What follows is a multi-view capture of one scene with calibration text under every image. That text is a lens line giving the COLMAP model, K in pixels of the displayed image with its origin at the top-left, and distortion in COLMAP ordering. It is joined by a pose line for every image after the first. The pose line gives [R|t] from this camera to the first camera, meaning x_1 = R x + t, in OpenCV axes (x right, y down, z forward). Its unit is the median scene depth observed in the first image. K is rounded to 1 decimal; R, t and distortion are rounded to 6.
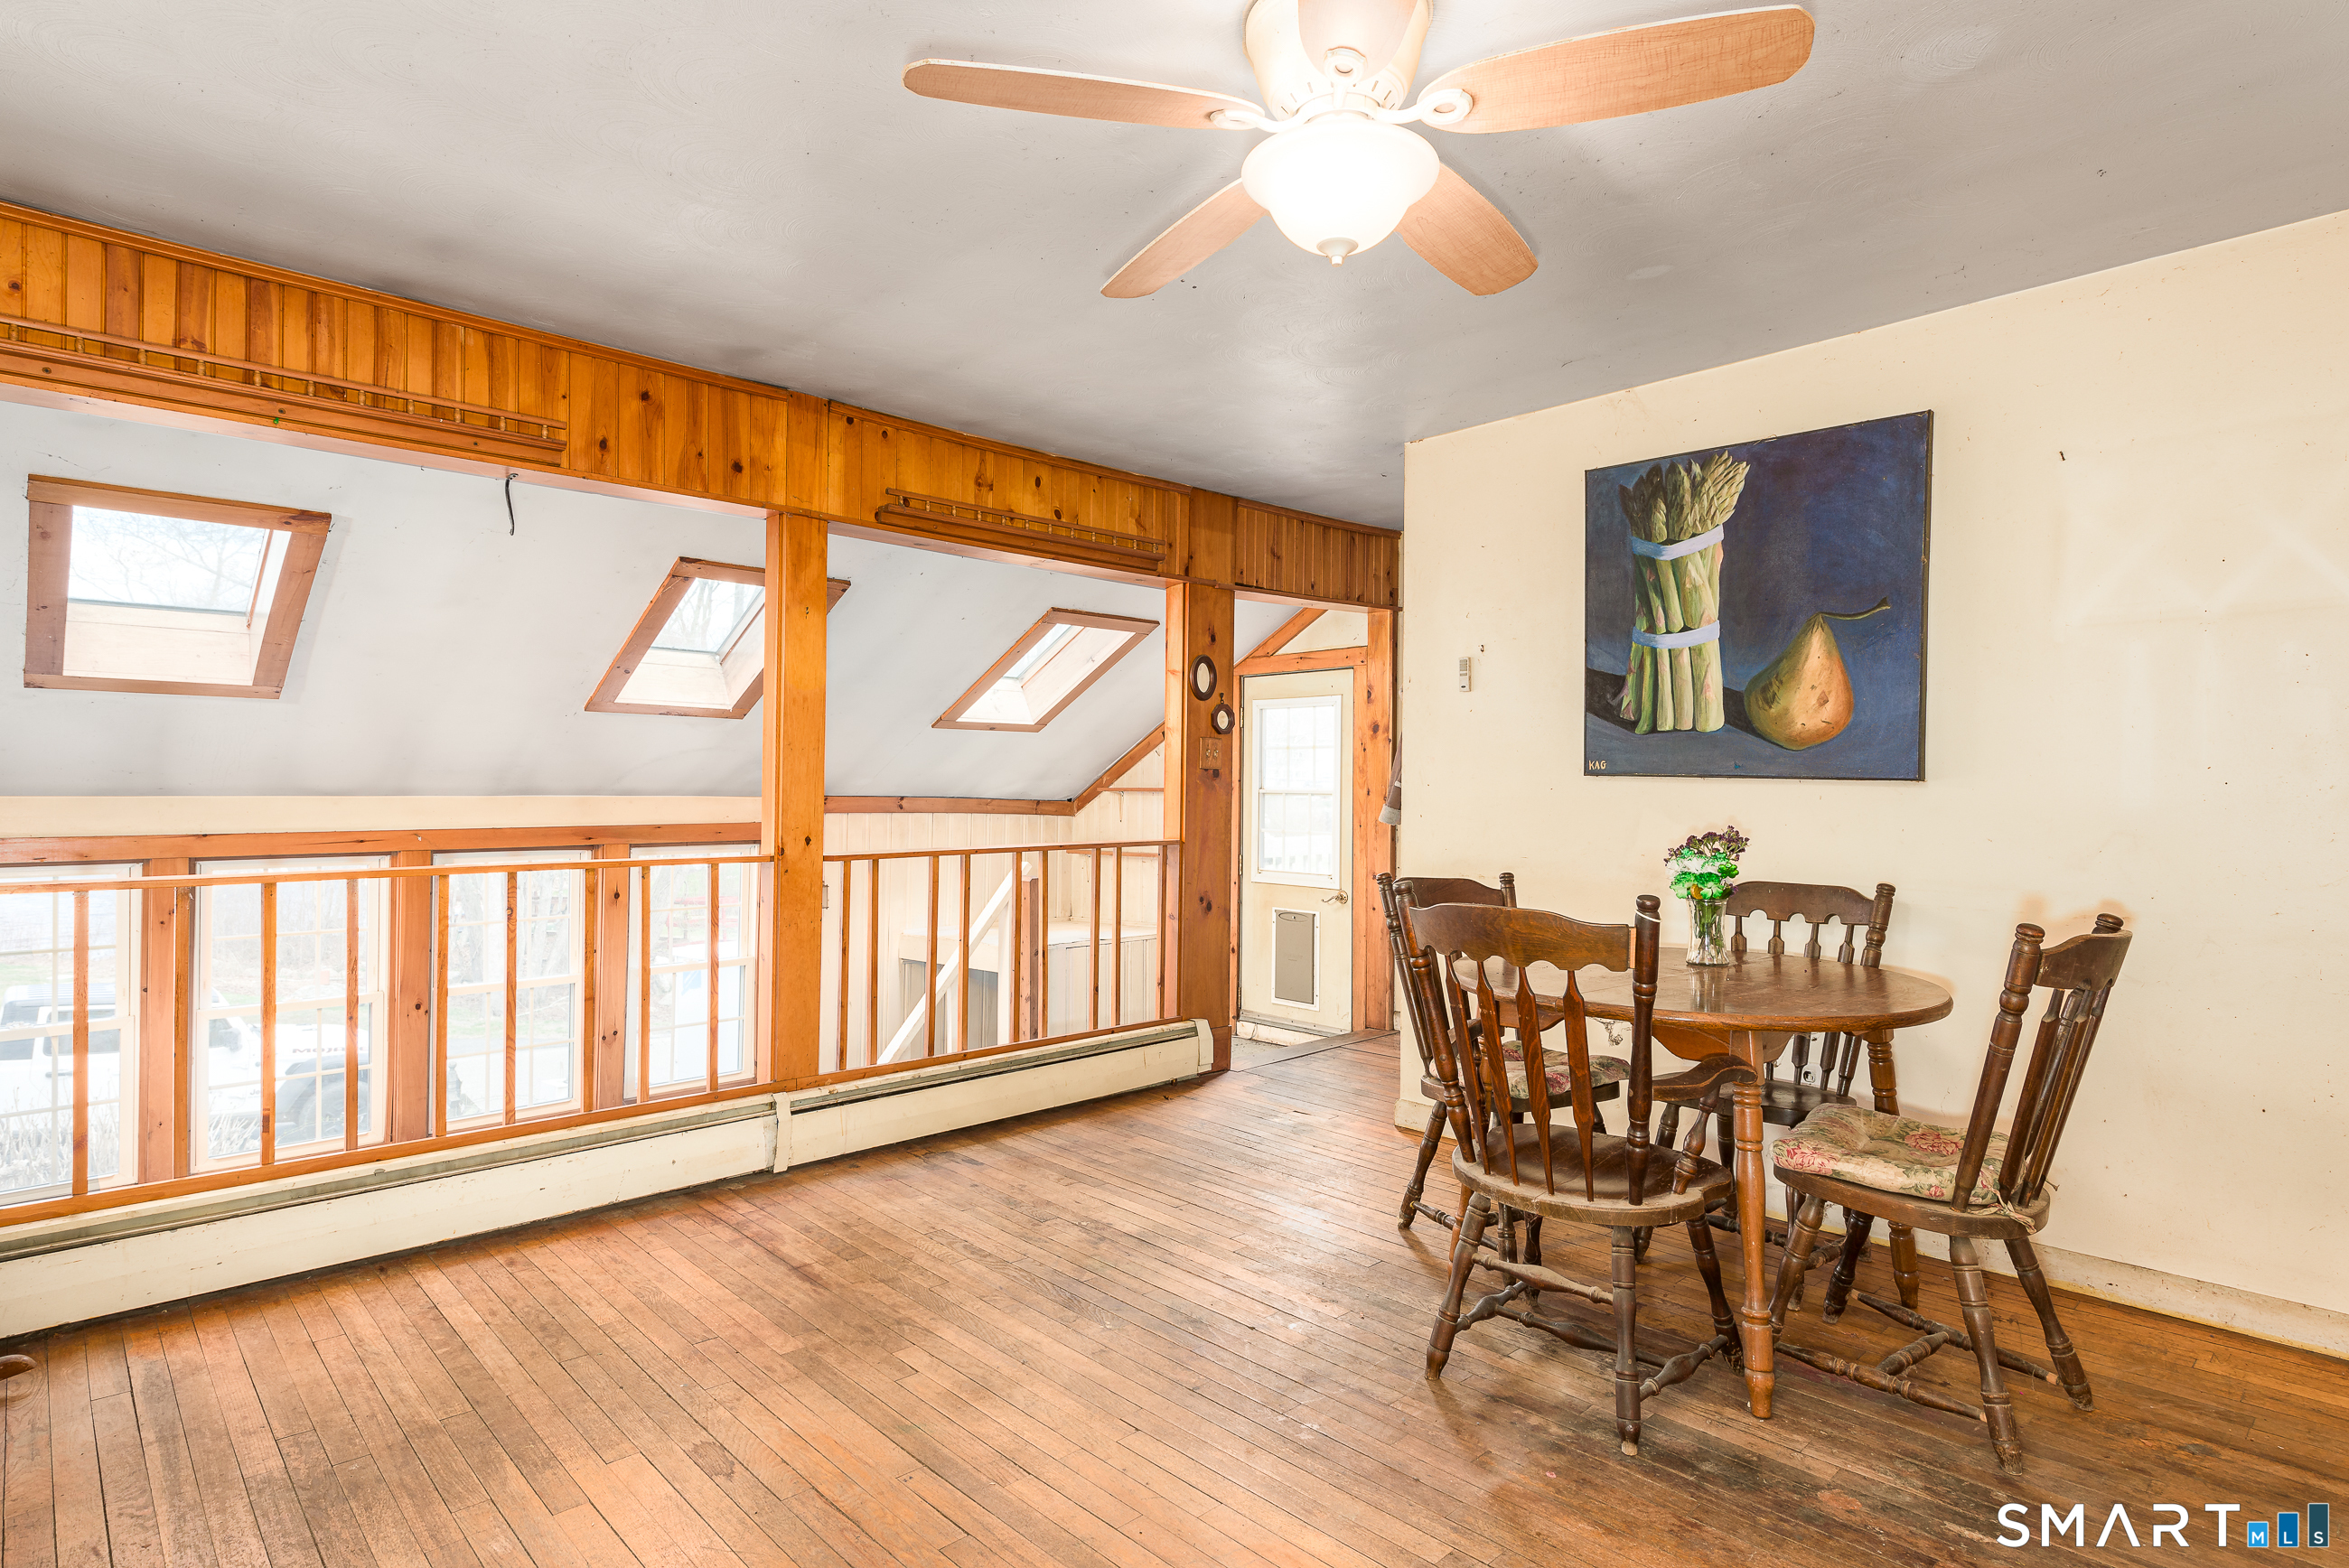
lens RADIAL K [[1234.8, 0, 1164.2], [0, 1234.8, 778.6], [0, 0, 1]] dist [0.016051, -0.005761]
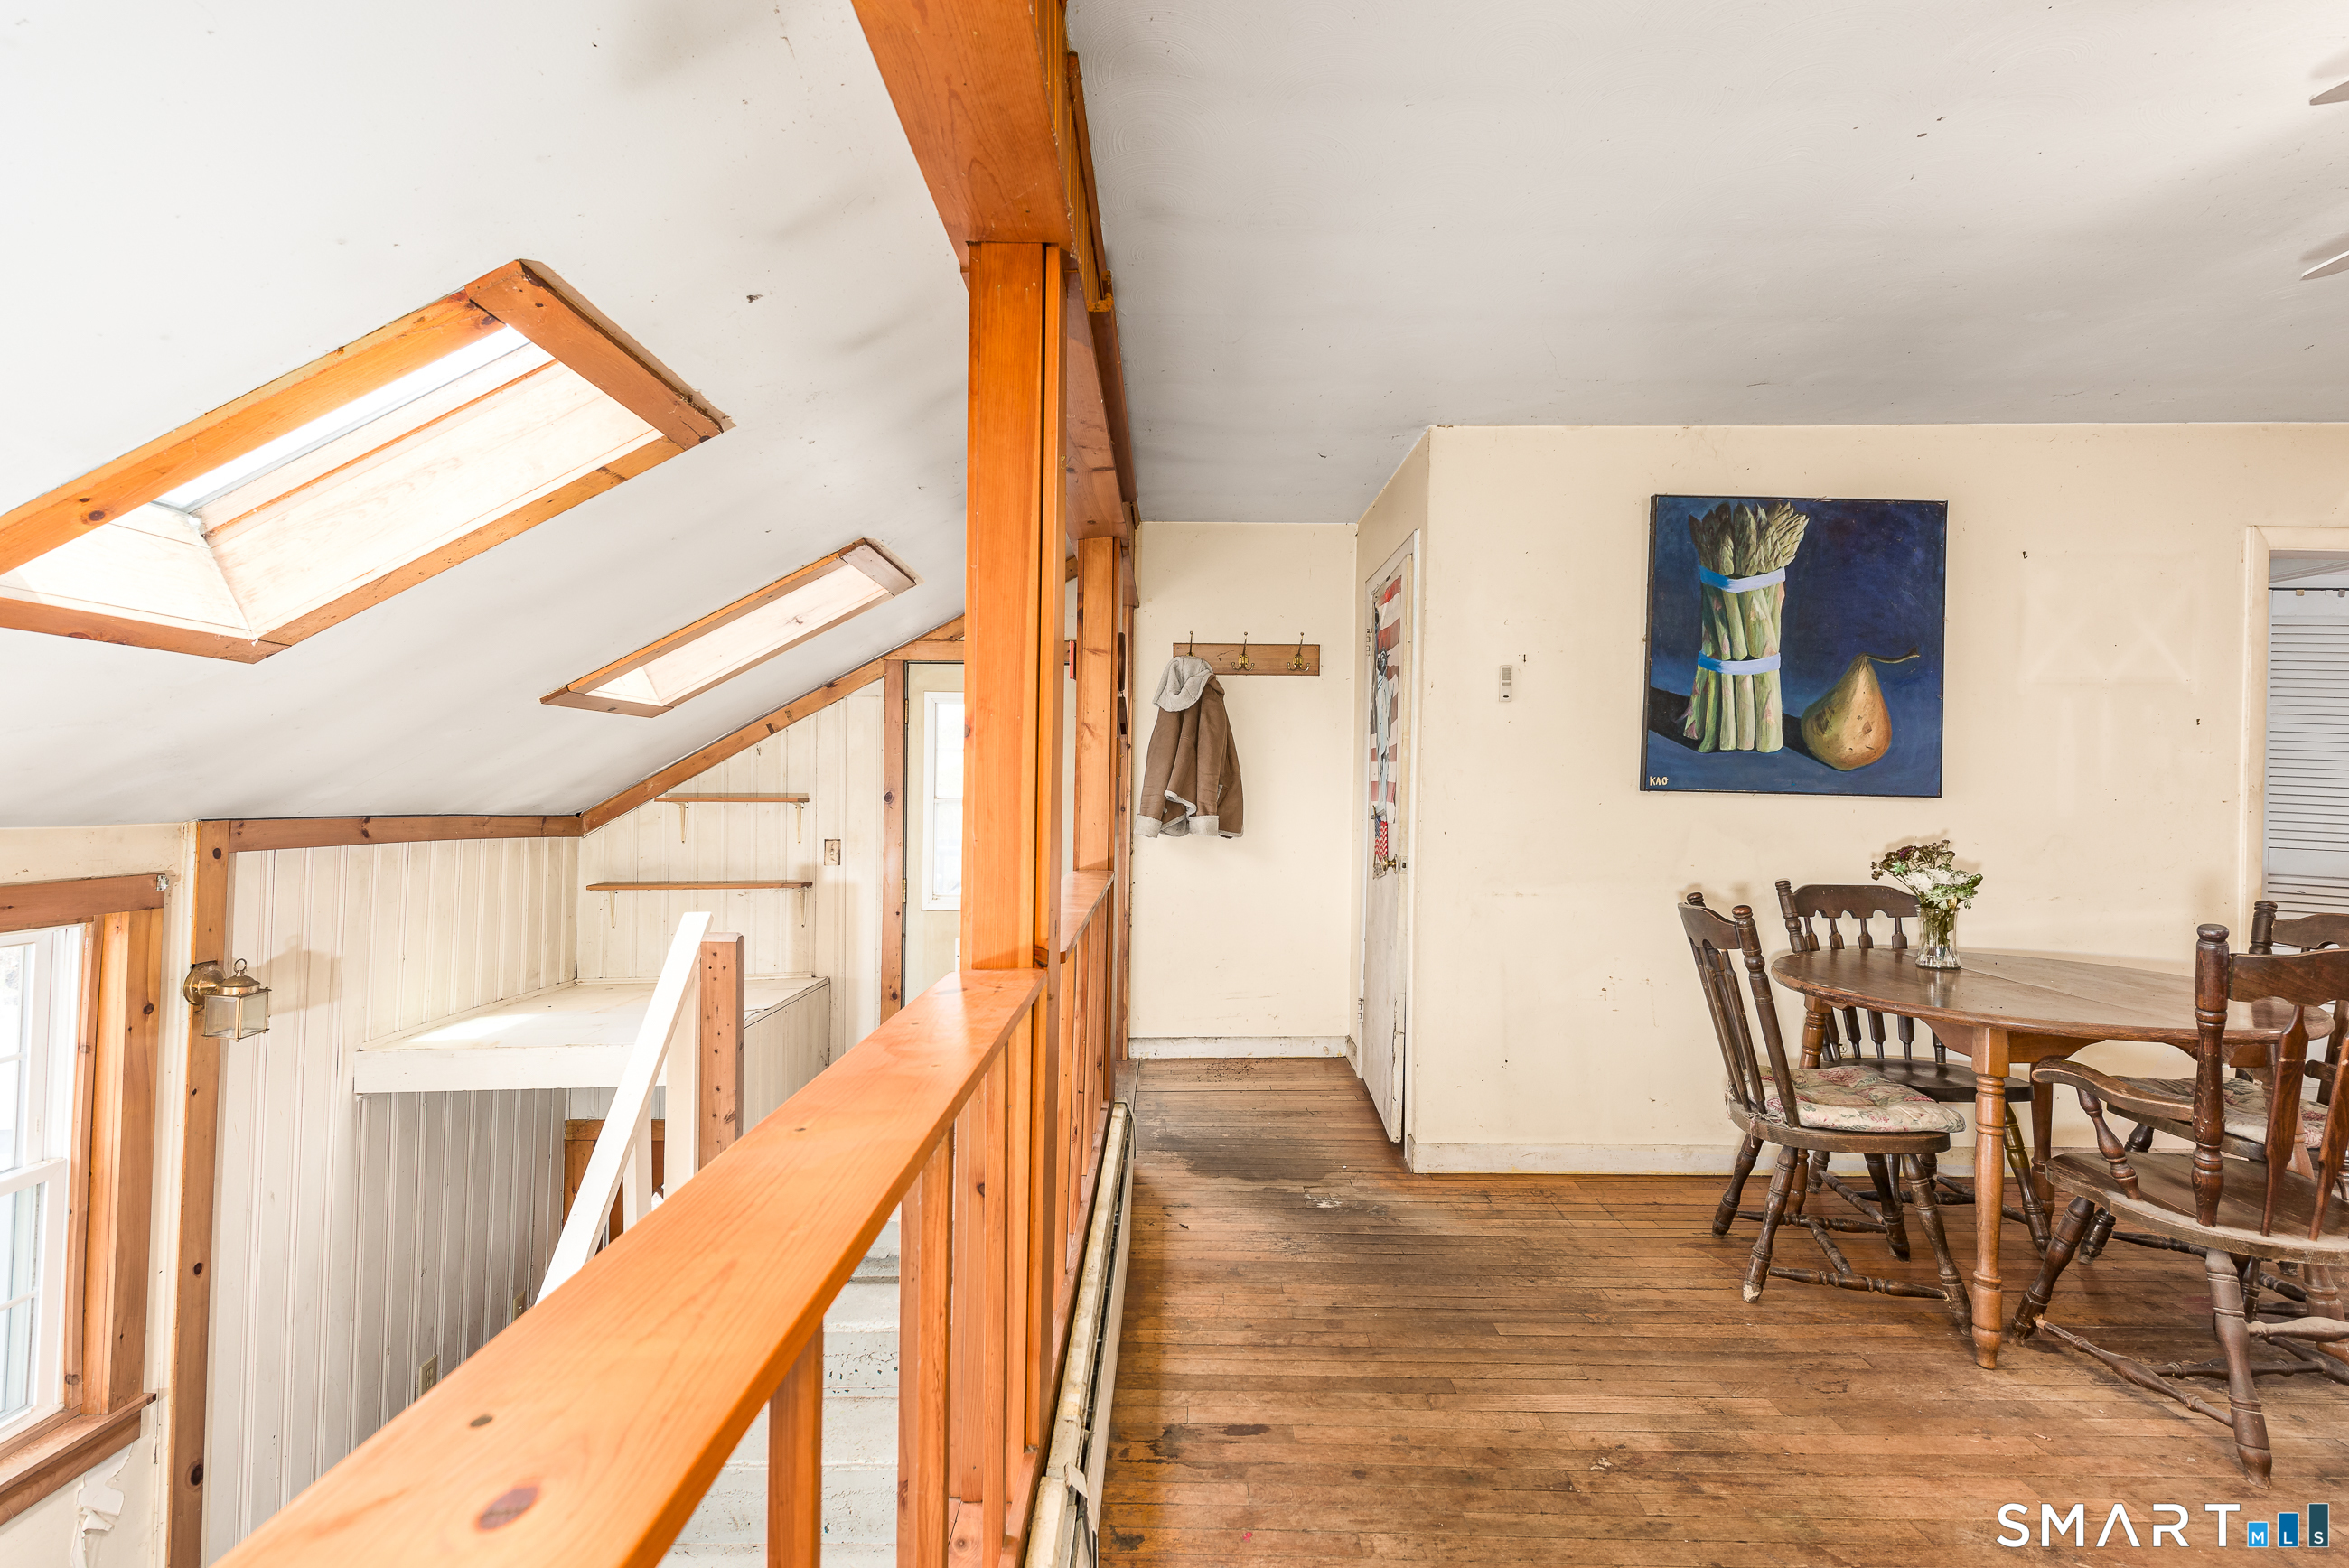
lens RADIAL K [[1043.8, 0, 1173.5], [0, 1043.8, 786.3], [0, 0, 1]] dist [0.016614, -0.004604]
pose [[0.683110, -0.001001, 0.730315, -0.624107], [-0.006185, 0.999955, 0.007156, -0.011222], [-0.730289, -0.009406, 0.683073, 0.760796]]
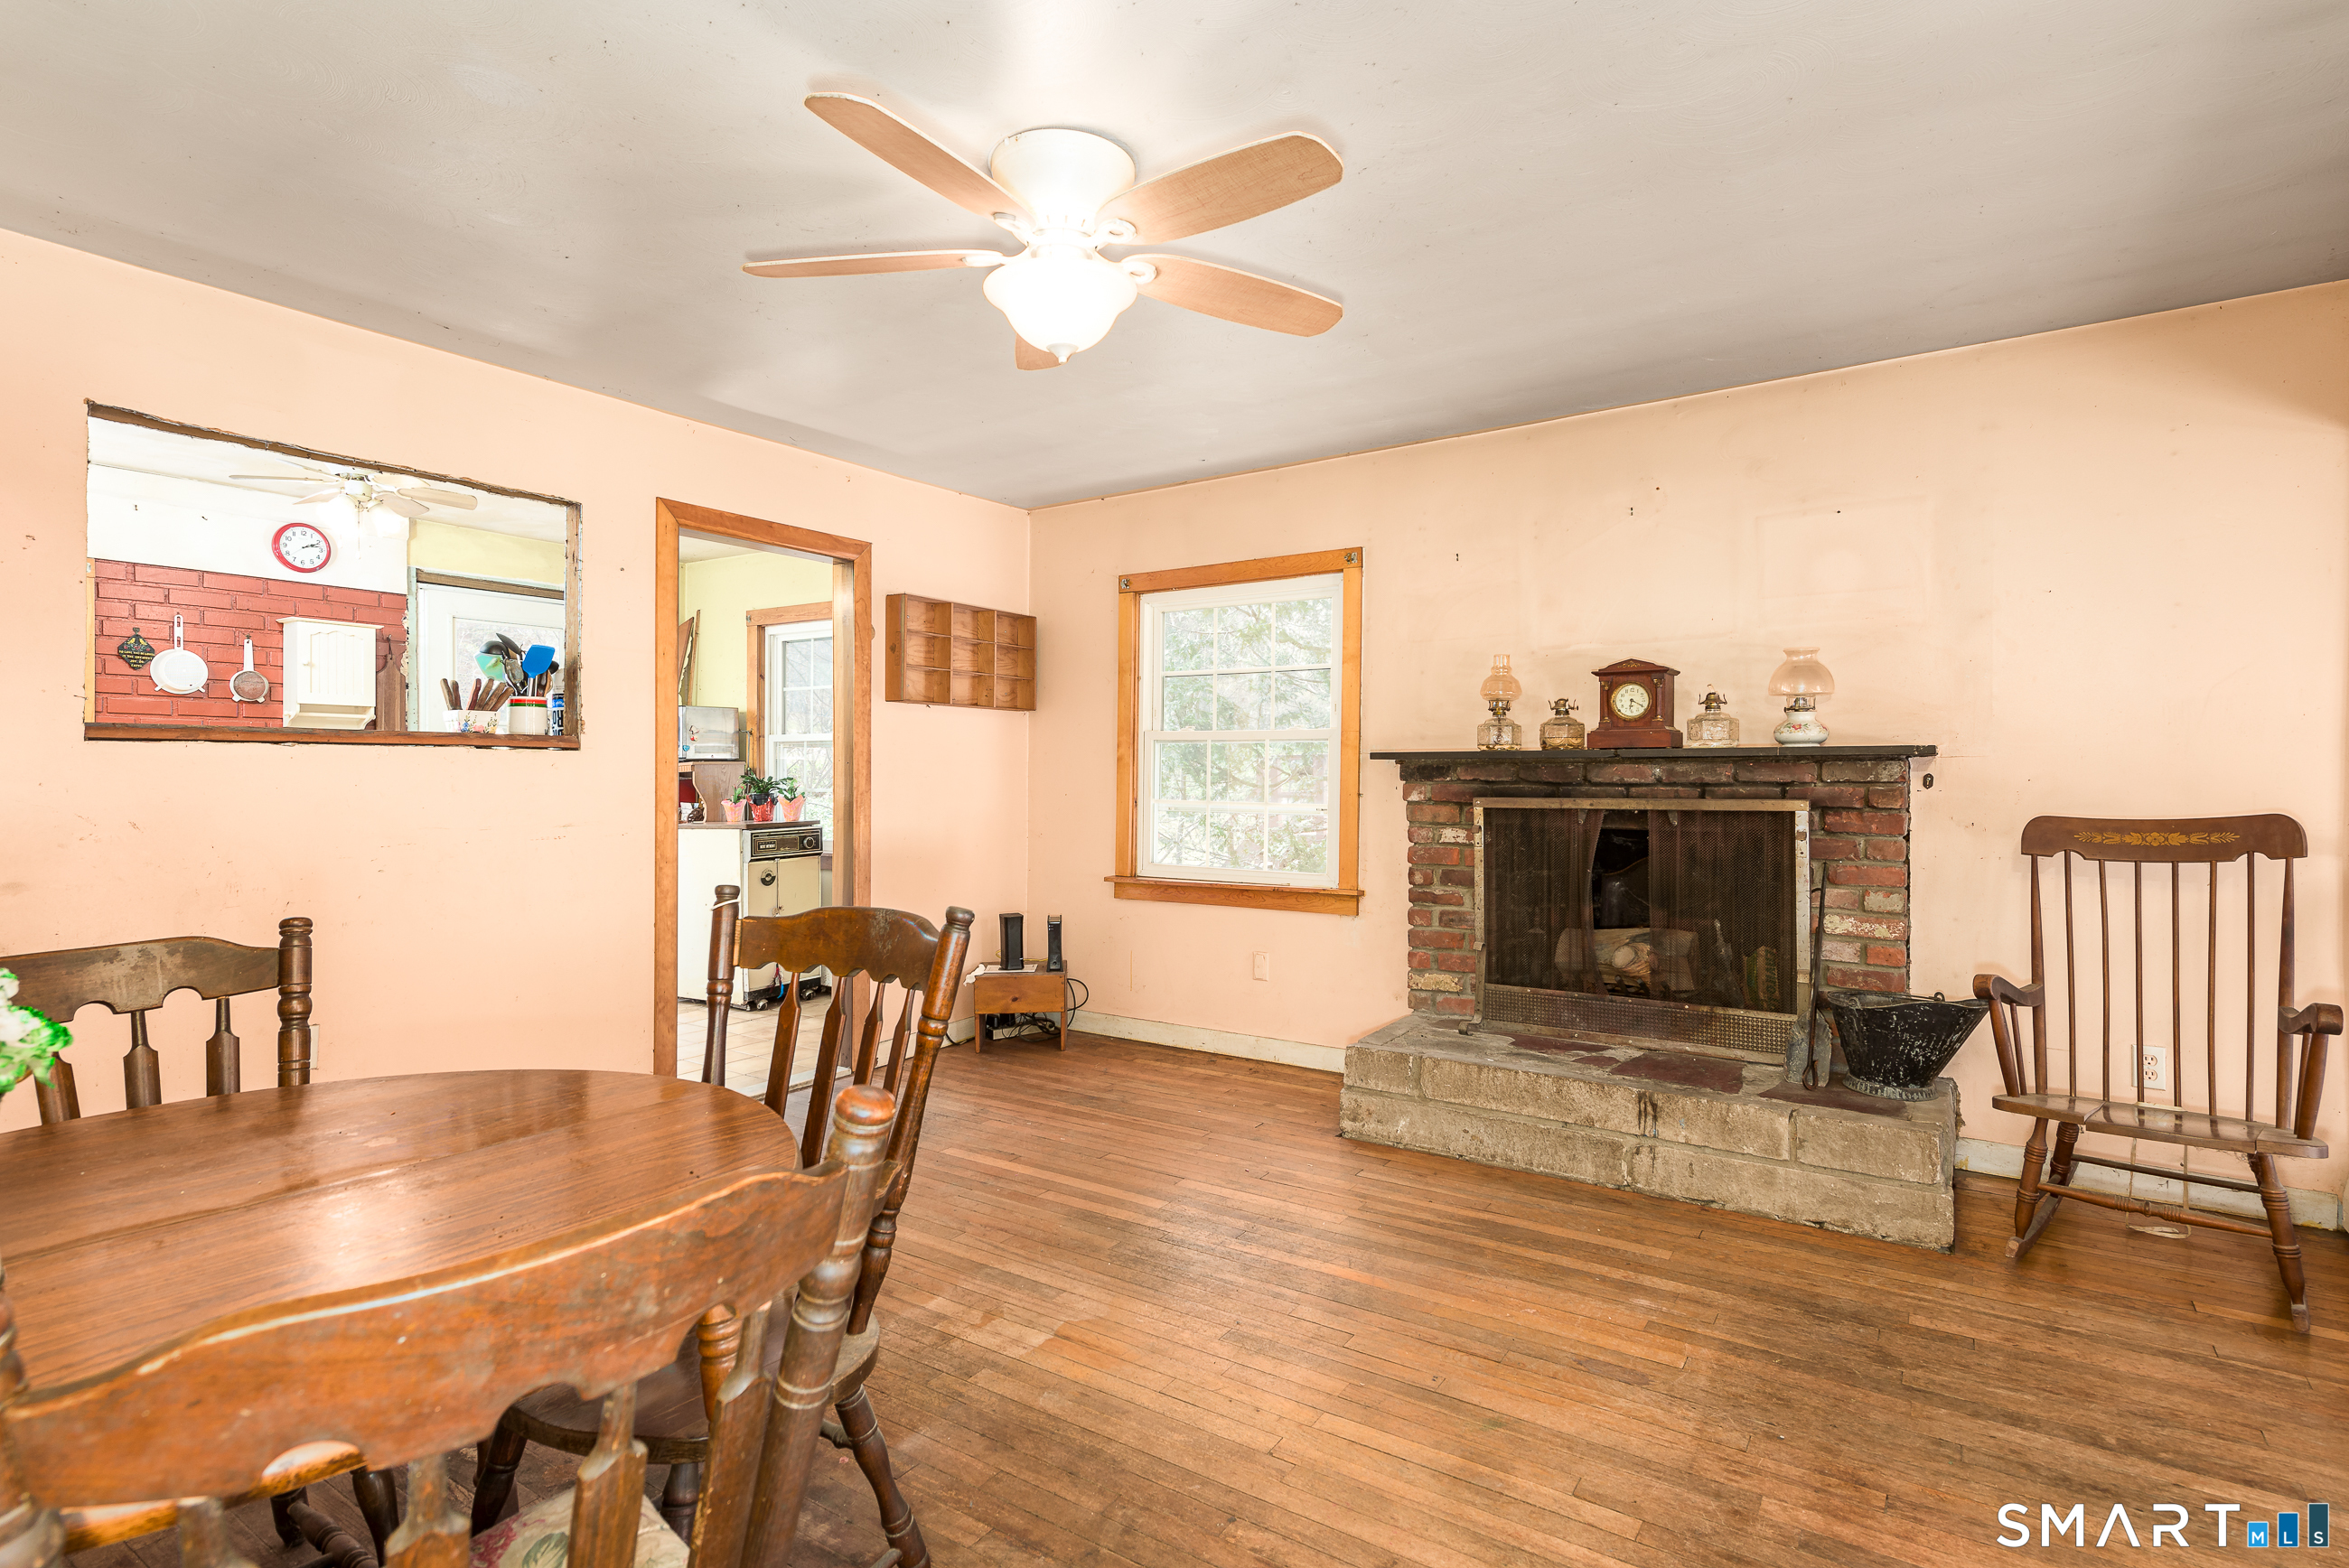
lens RADIAL K [[1140.4, 0, 1177.4], [0, 1140.4, 788.7], [0, 0, 1]] dist [0.011769, -0.001274]
pose [[-0.973696, -0.001426, -0.227846, 0.162638], [-0.003317, 0.999963, 0.007917, 0.008695], [0.227827, 0.008464, -0.973665, 1.209486]]
